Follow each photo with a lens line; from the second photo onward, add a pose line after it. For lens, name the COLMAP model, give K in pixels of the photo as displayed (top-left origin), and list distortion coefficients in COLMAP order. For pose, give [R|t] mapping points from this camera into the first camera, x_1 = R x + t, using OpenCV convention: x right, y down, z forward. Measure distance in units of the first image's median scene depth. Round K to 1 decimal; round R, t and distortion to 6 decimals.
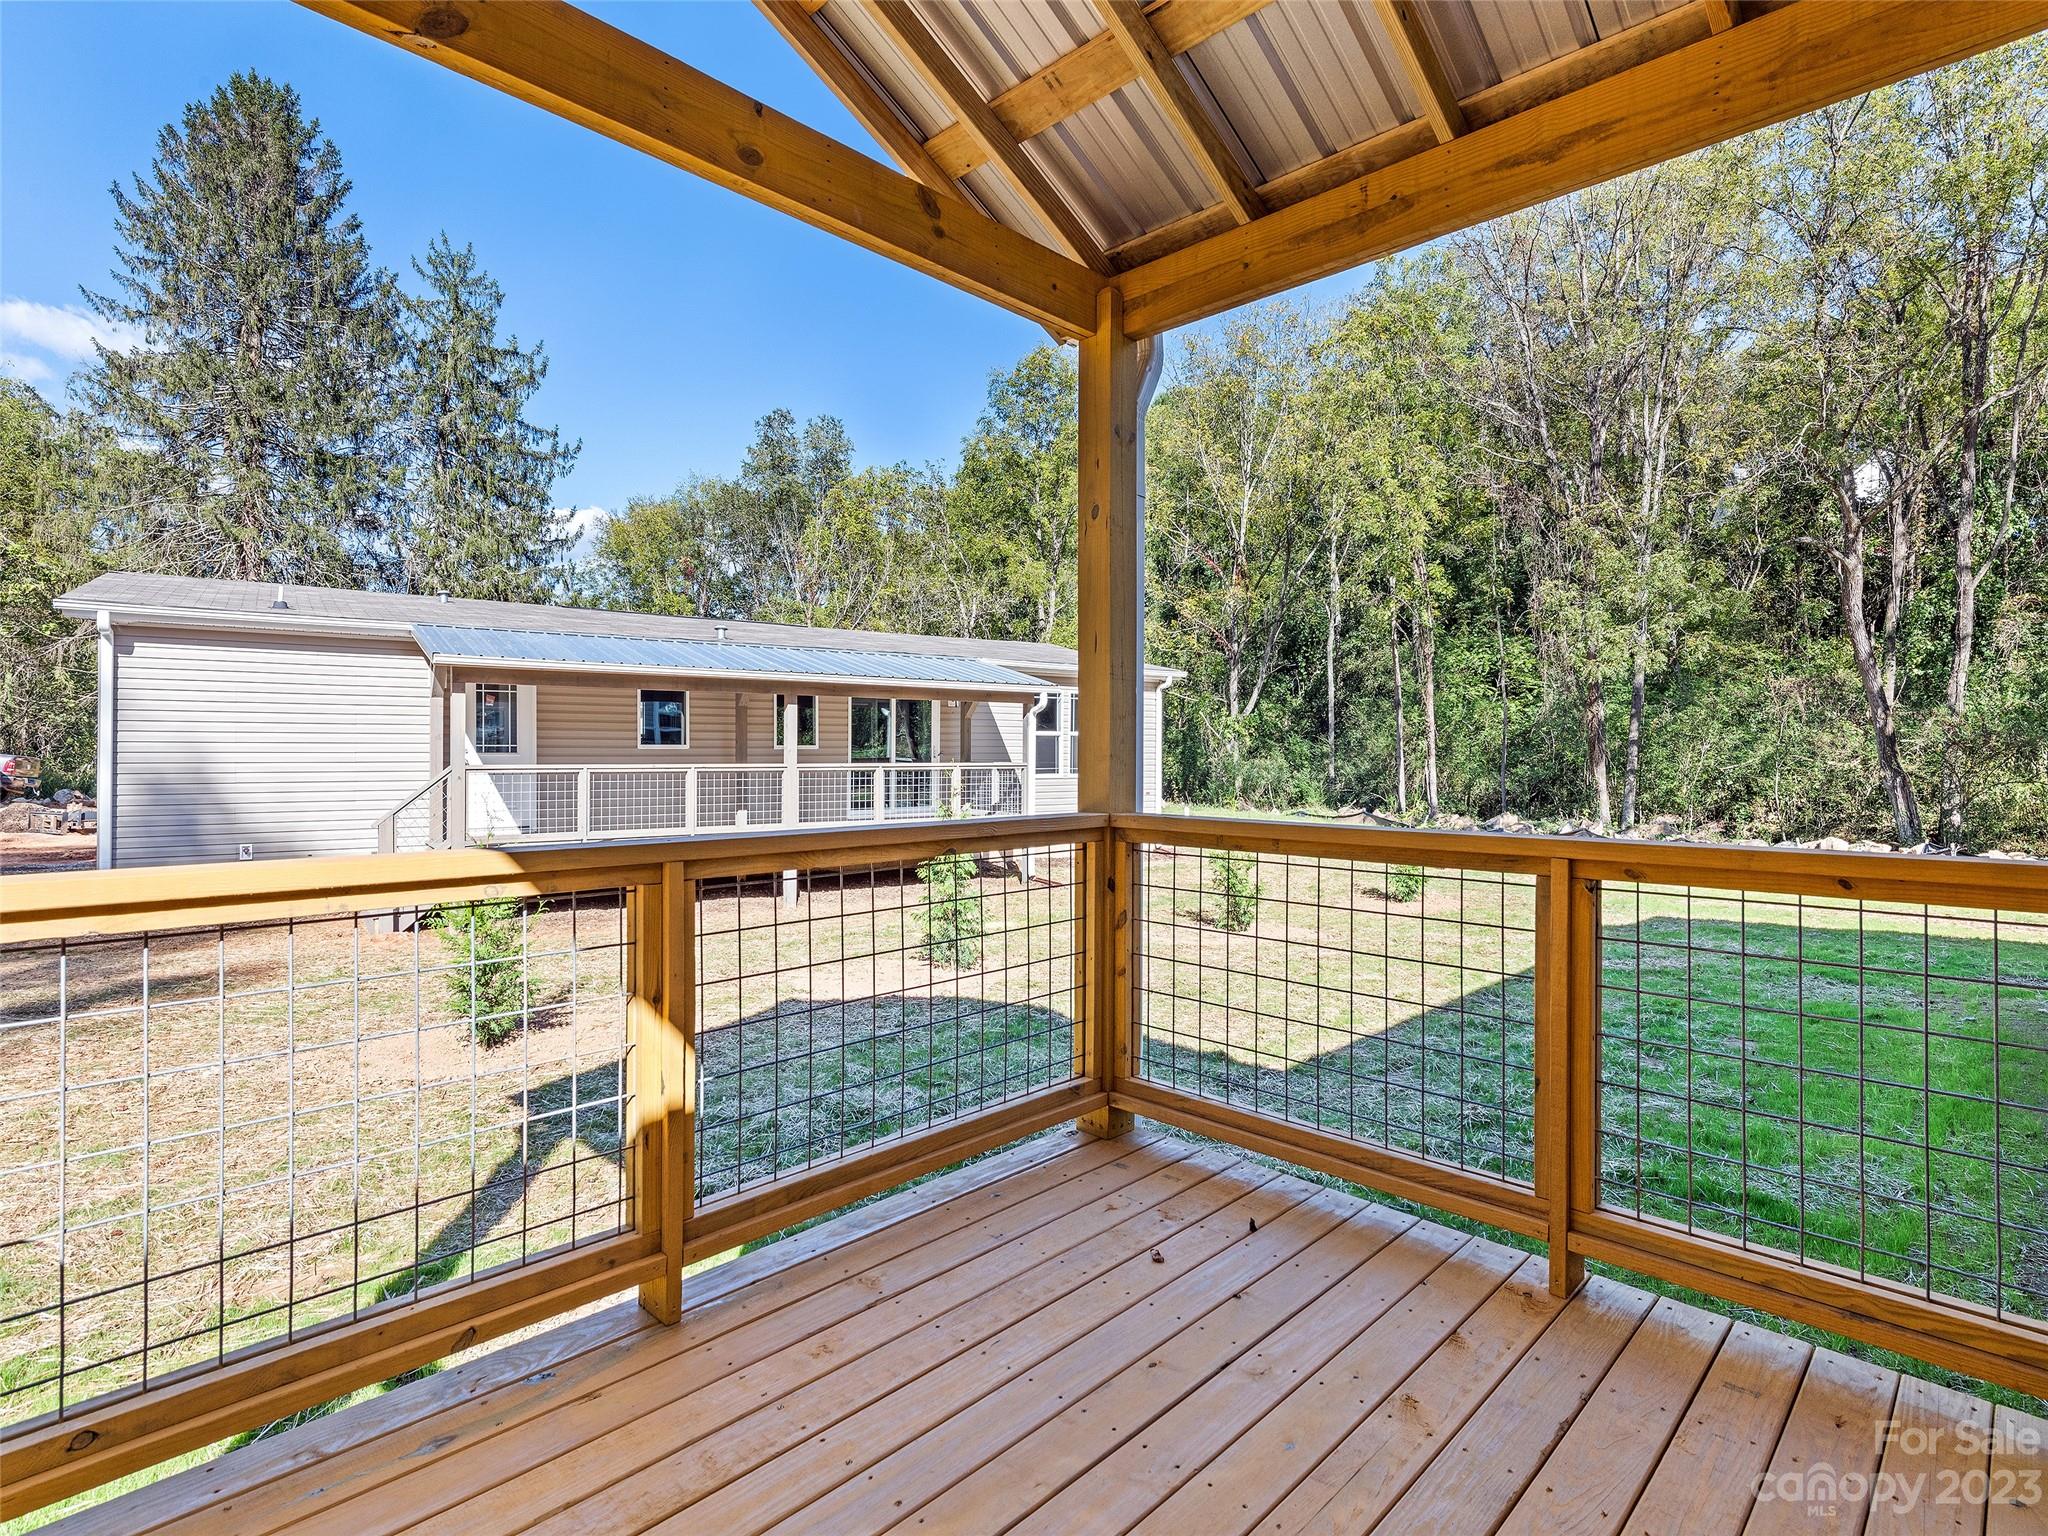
lens RADIAL K [[1074.1, 0, 1026.1], [0, 1074.1, 753.5], [0, 0, 1]] dist [0.002468, 0.001494]
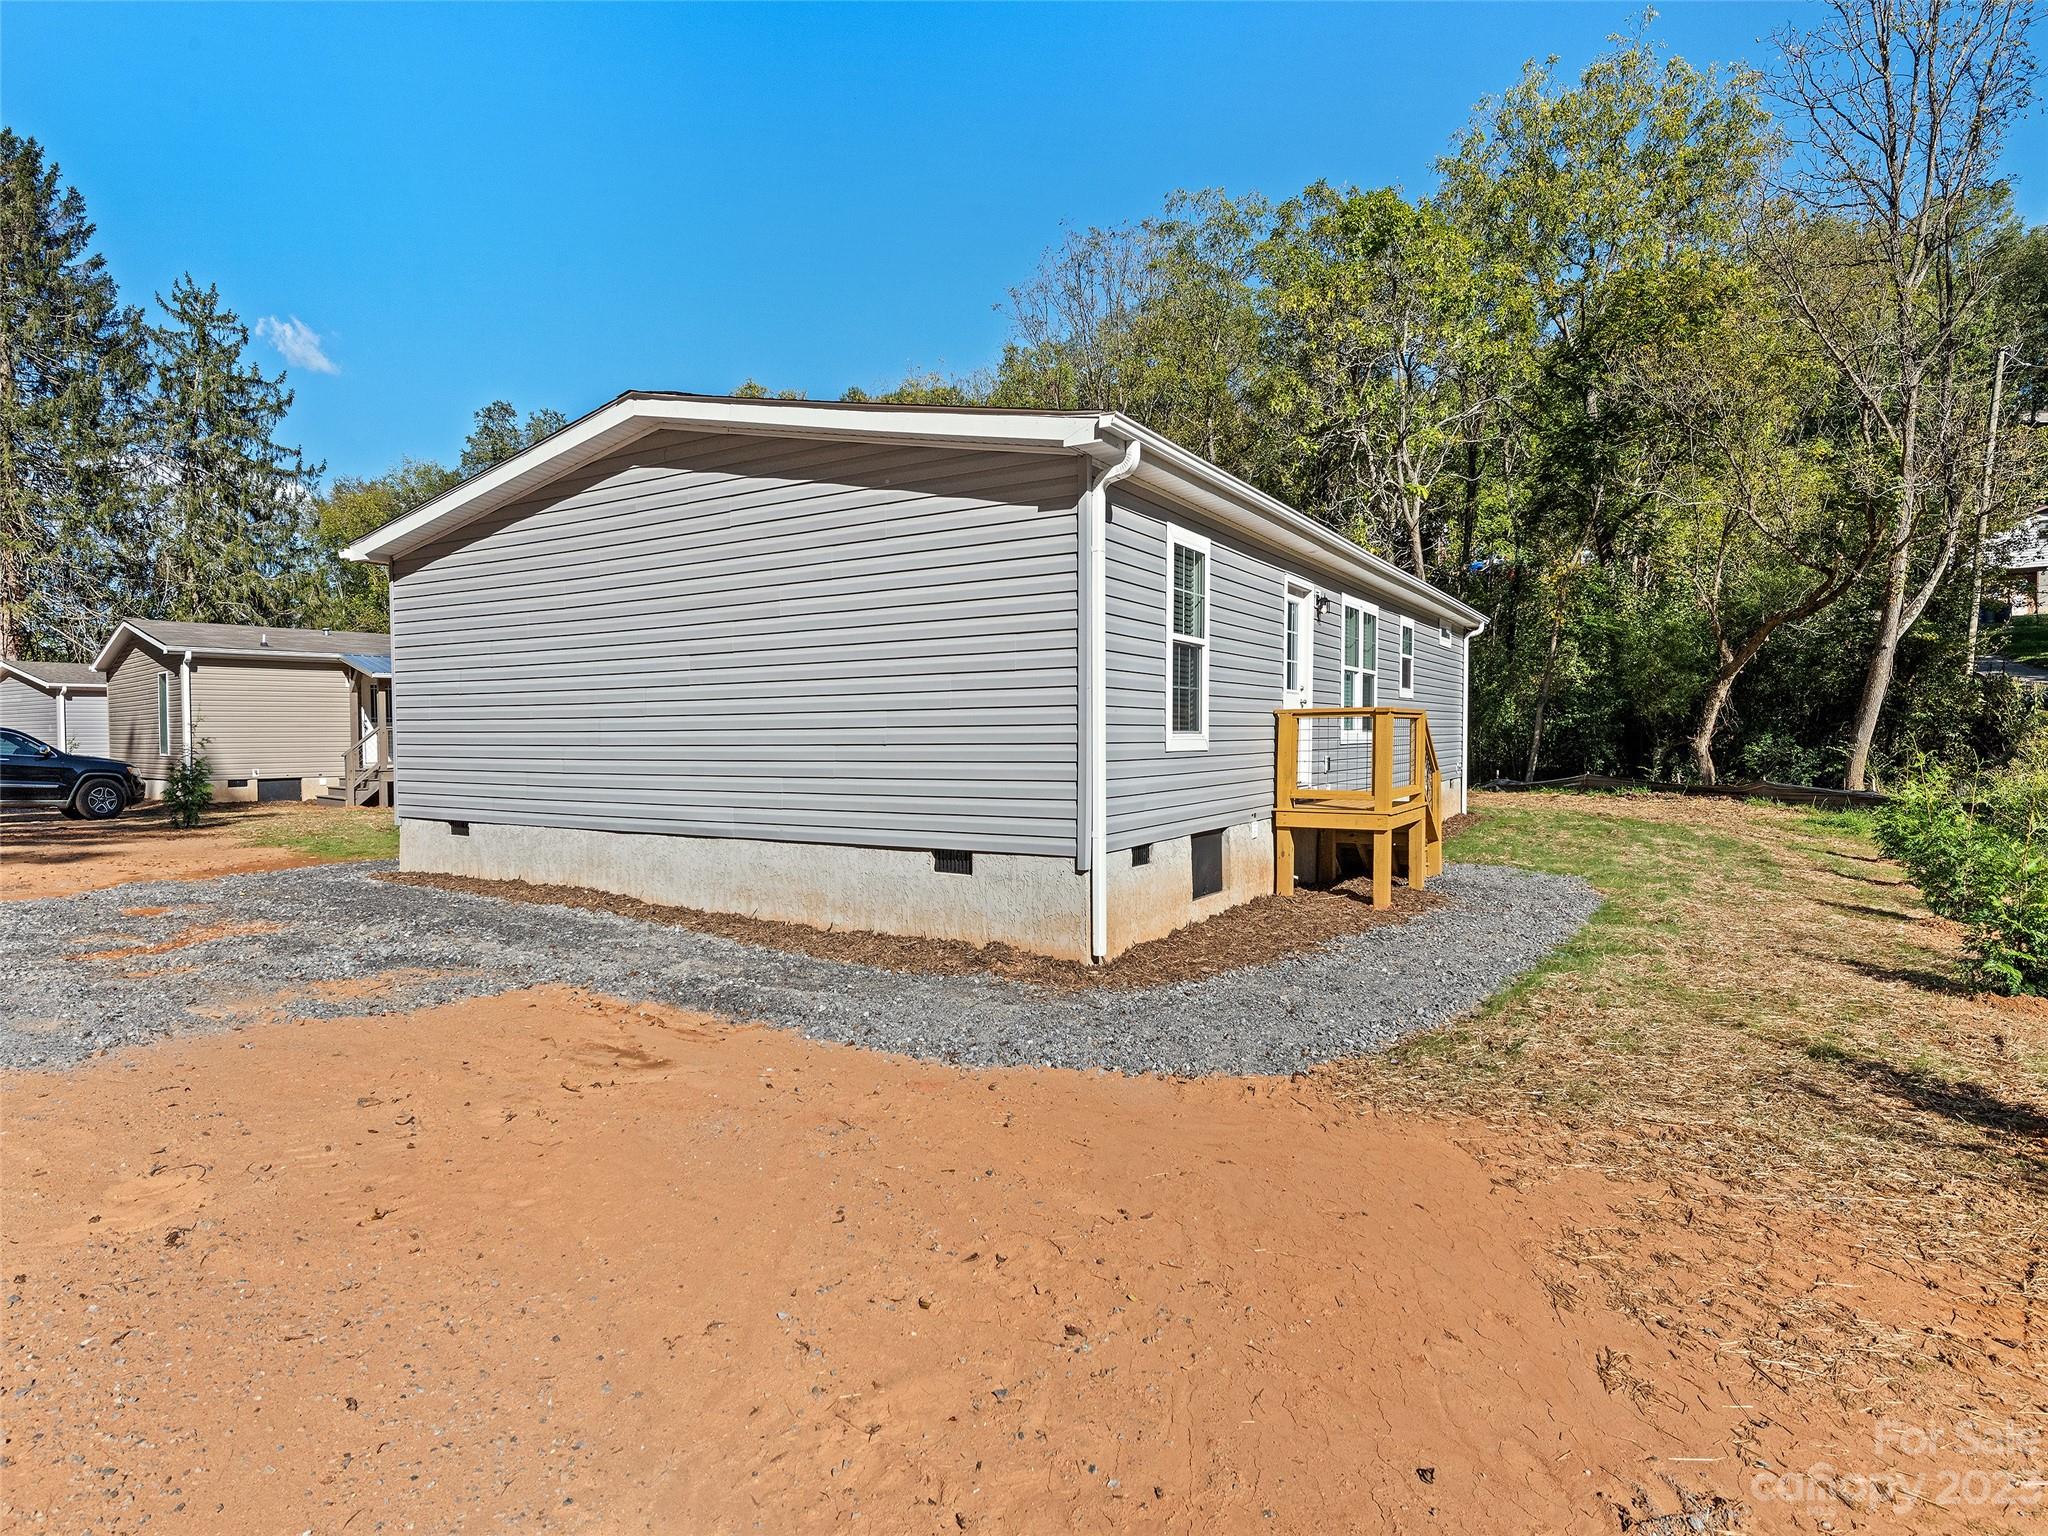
lens RADIAL K [[1074.1, 0, 1025.5], [0, 1074.1, 761.7], [0, 0, 1]] dist [0.002468, 0.001494]
pose [[0.973264, -0.017545, 0.229018, 0.045294], [0.012270, 0.999626, 0.024438, 0.010186], [-0.229361, -0.020974, 0.973115, -0.308900]]
